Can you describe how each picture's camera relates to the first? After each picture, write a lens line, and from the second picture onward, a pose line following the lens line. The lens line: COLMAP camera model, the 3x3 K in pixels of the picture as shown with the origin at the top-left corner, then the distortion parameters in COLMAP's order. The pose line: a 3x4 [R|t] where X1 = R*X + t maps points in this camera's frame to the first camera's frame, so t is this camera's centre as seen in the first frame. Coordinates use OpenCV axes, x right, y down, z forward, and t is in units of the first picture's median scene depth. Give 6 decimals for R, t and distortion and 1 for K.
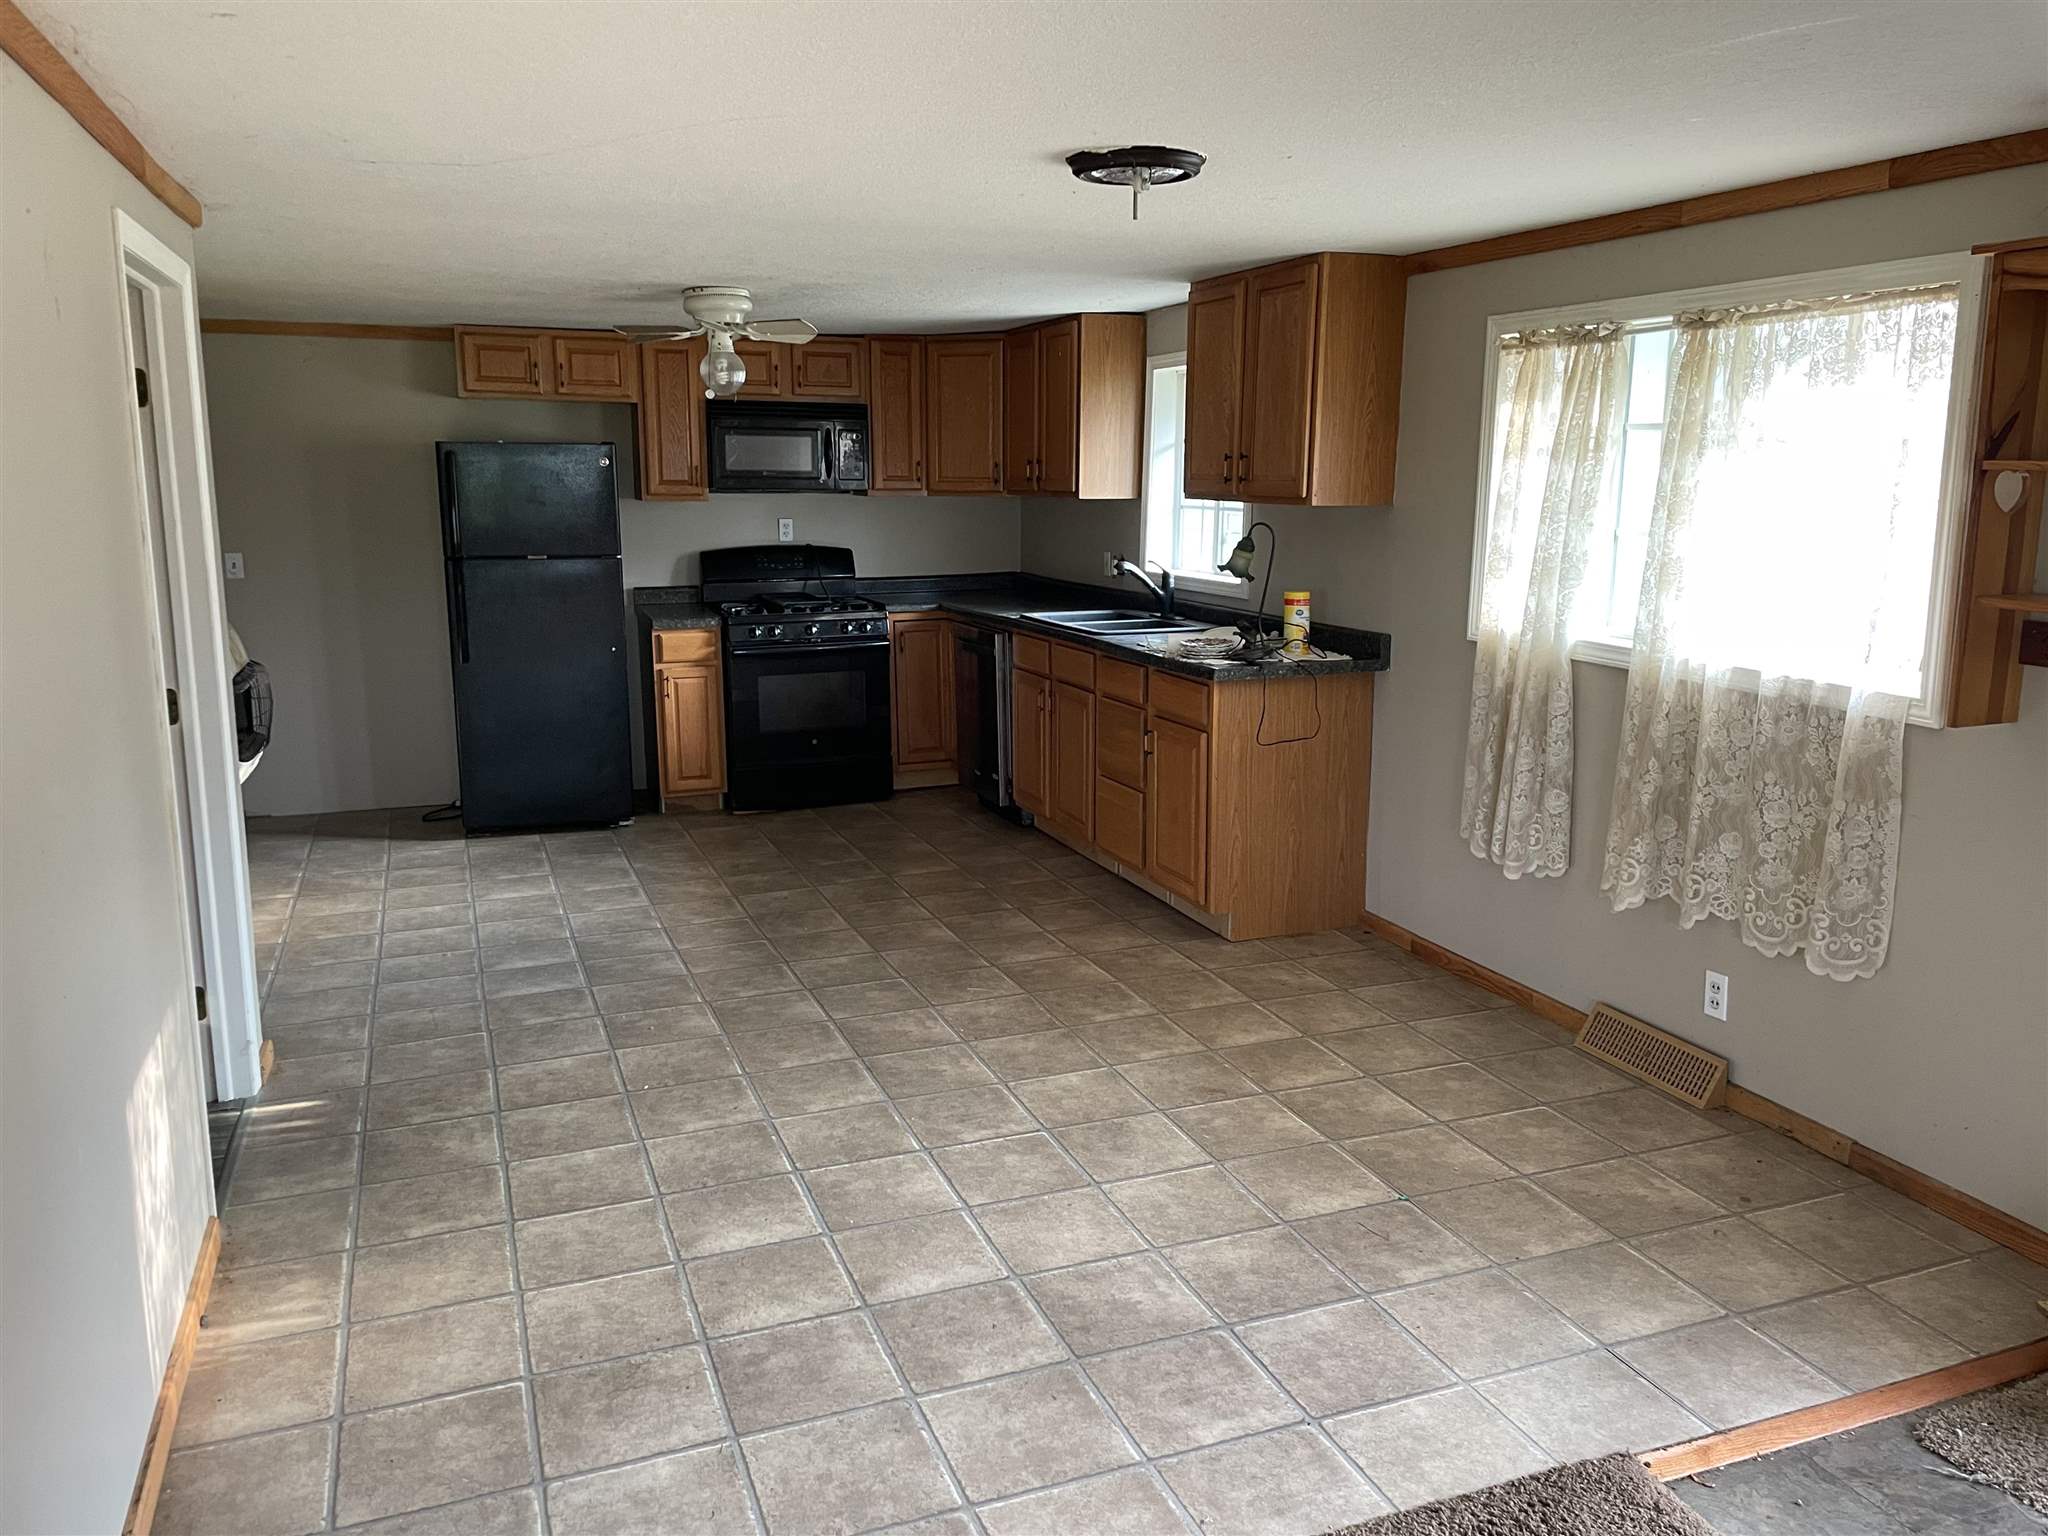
lens RADIAL K [[1521.4, 0, 1025.7], [0, 1521.4, 778.1], [0, 0, 1]] dist [0.116828, -0.156509]
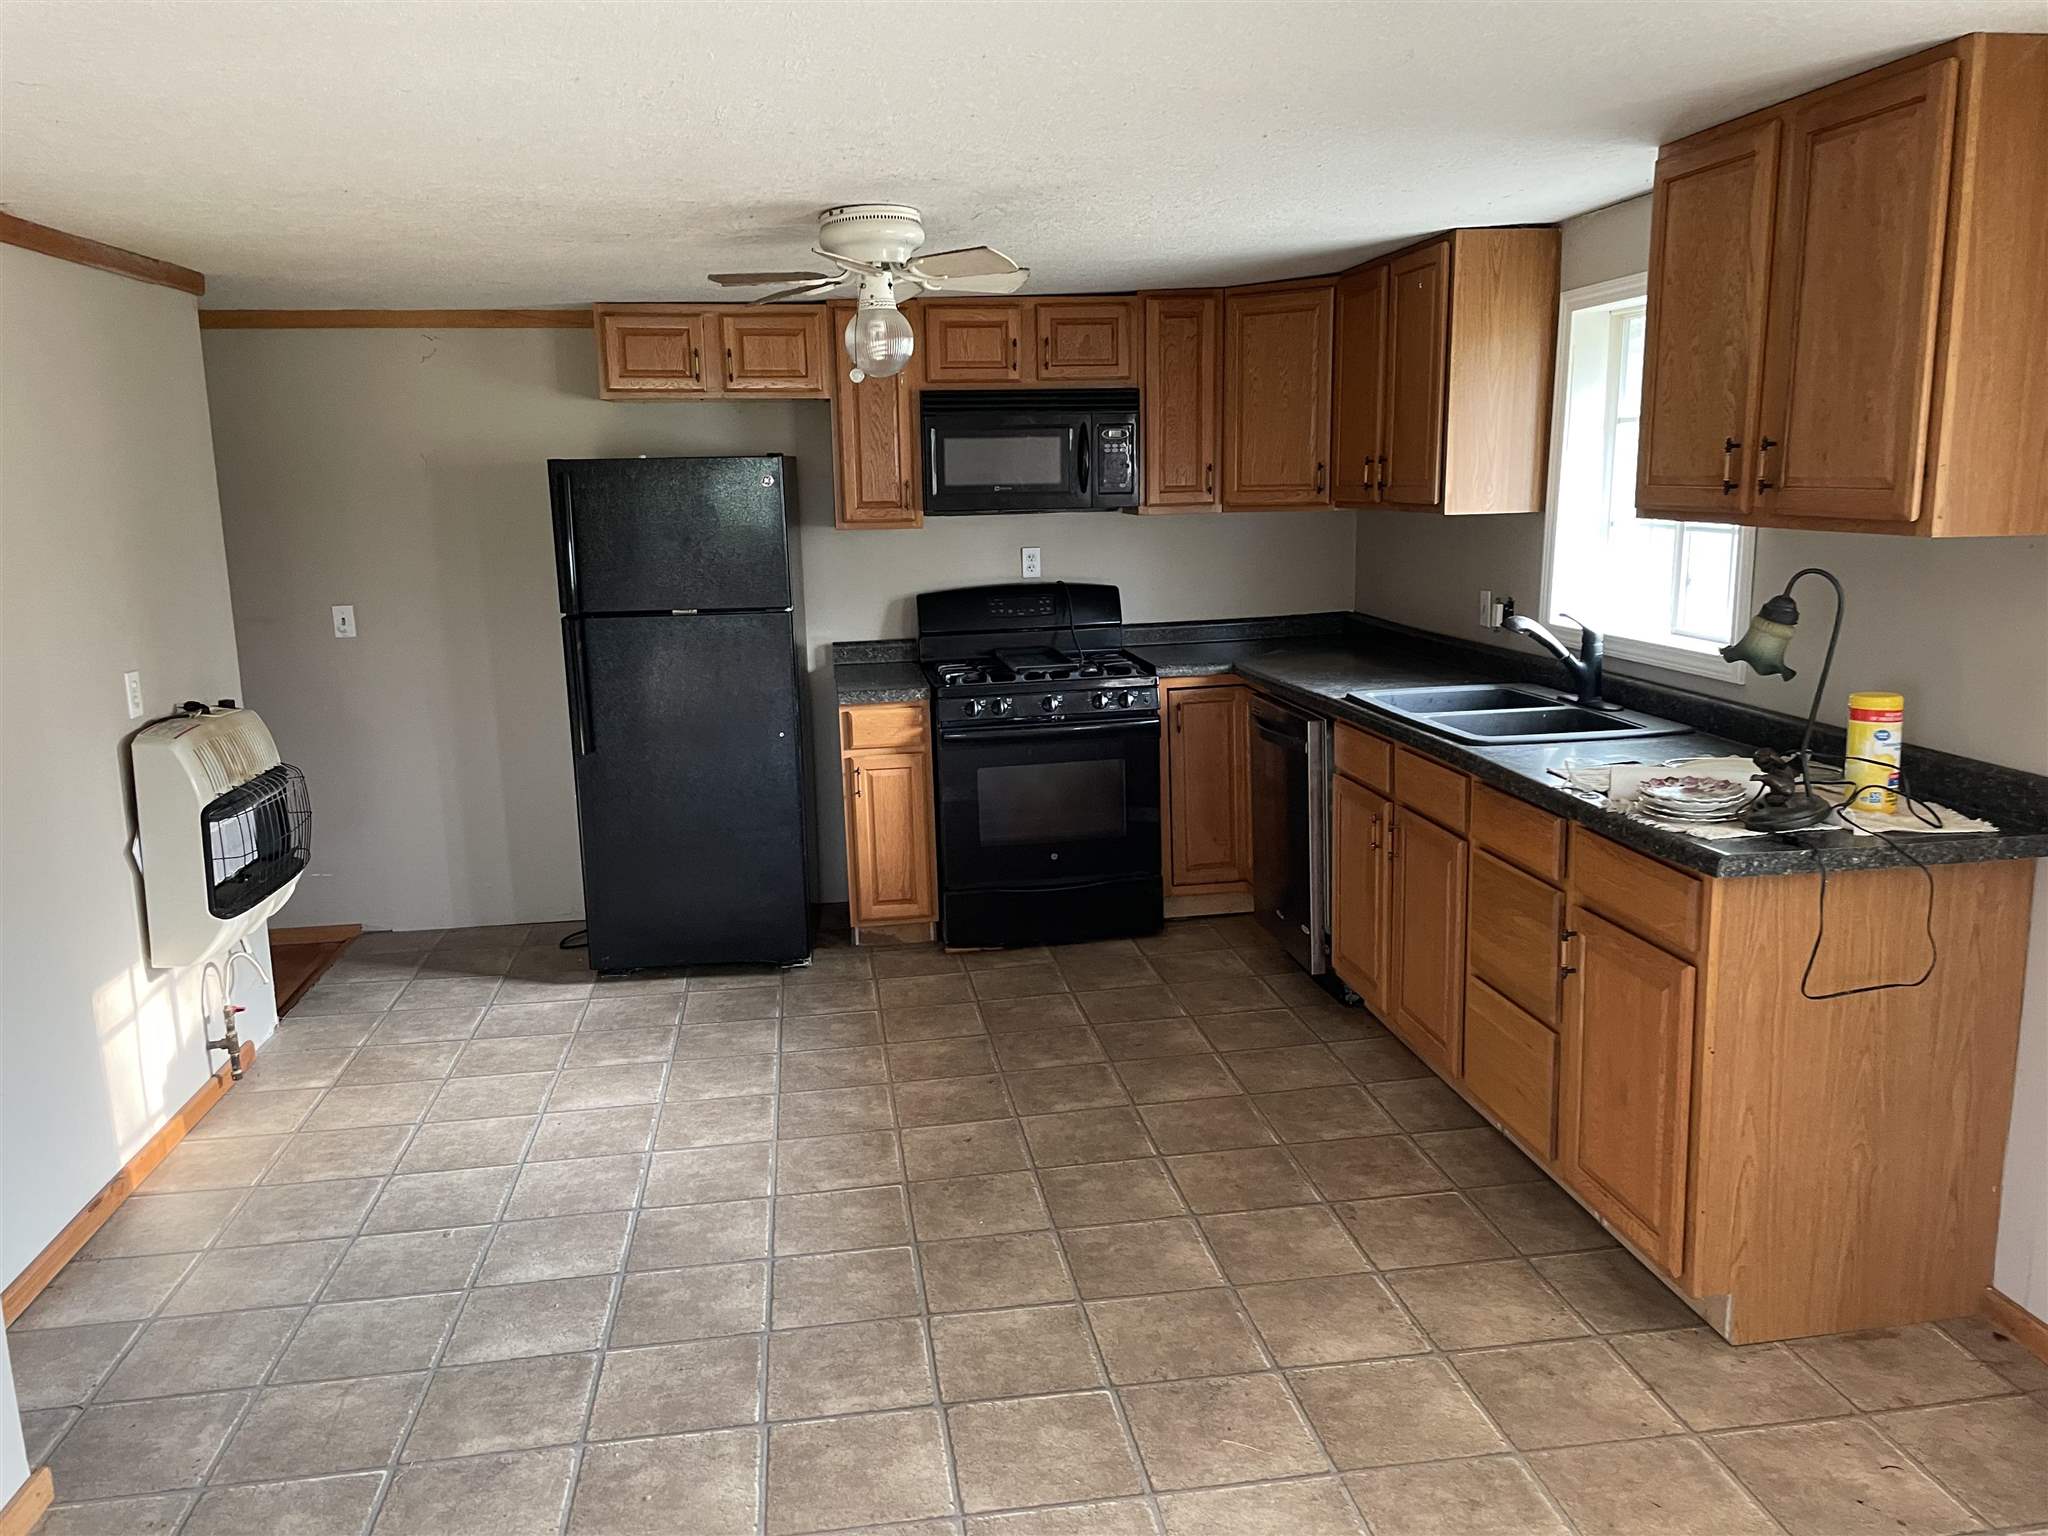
lens RADIAL K [[1521.4, 0, 1025.7], [0, 1521.4, 778.1], [0, 0, 1]] dist [0.116828, -0.156509]
pose [[0.975536, 0.018755, -0.219039, 0.006939], [-0.018353, 0.999824, 0.003867, -0.075076], [0.219073, 0.000247, 0.975709, 0.343419]]
